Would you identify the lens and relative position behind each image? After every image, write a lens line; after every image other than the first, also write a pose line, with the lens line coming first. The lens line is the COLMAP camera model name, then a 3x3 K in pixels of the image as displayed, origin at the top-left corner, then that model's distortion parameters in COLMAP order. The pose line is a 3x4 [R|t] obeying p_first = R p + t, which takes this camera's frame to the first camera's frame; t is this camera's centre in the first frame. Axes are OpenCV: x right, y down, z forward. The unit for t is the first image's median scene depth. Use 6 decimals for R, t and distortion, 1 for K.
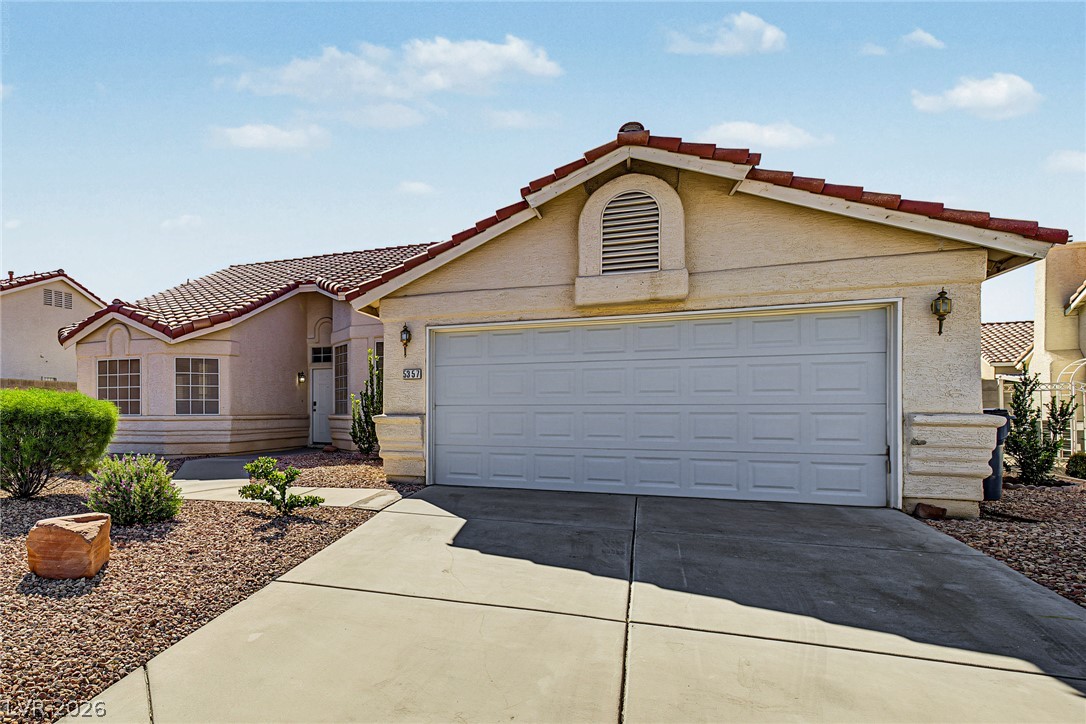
lens RADIAL K [[526.4, 0, 562.4], [0, 526.4, 412.5], [0, 0, 1]] dist [0.003521, 0.000877]
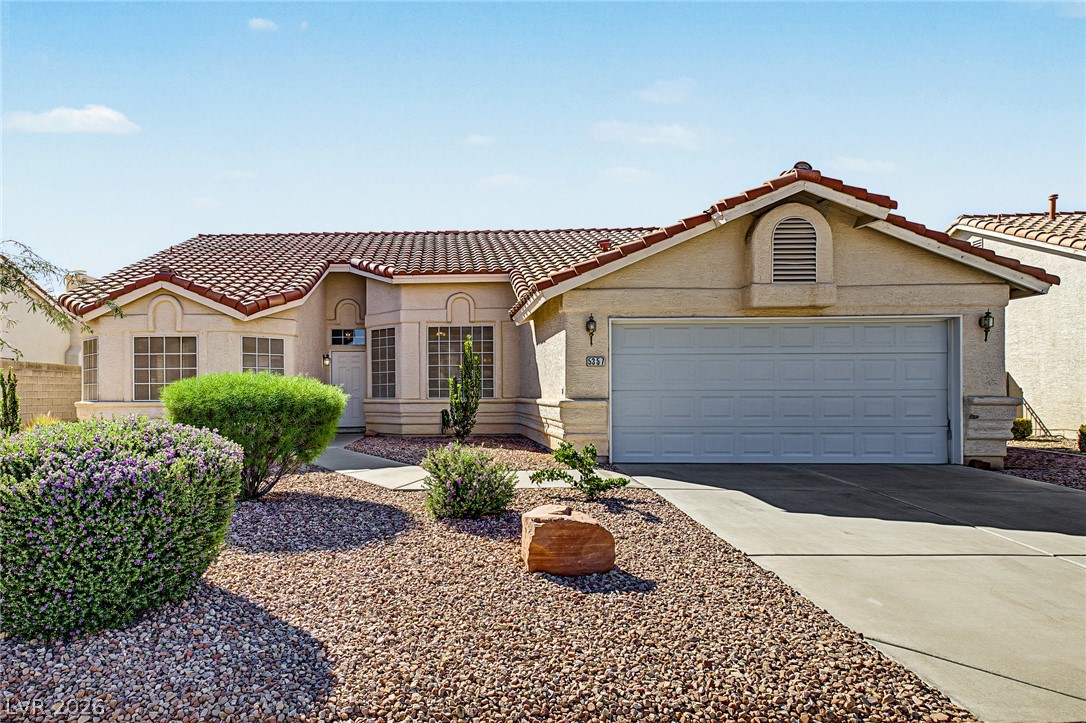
lens RADIAL K [[464.6, 0, 597.1], [0, 464.6, 391.3], [0, 0, 1]] dist [0.004889, -0.000105]
pose [[0.954386, -0.000226, 0.298576, -0.636335], [0.002392, 0.999973, -0.006890, -0.005997], [-0.298567, 0.007289, 0.954361, 0.102096]]
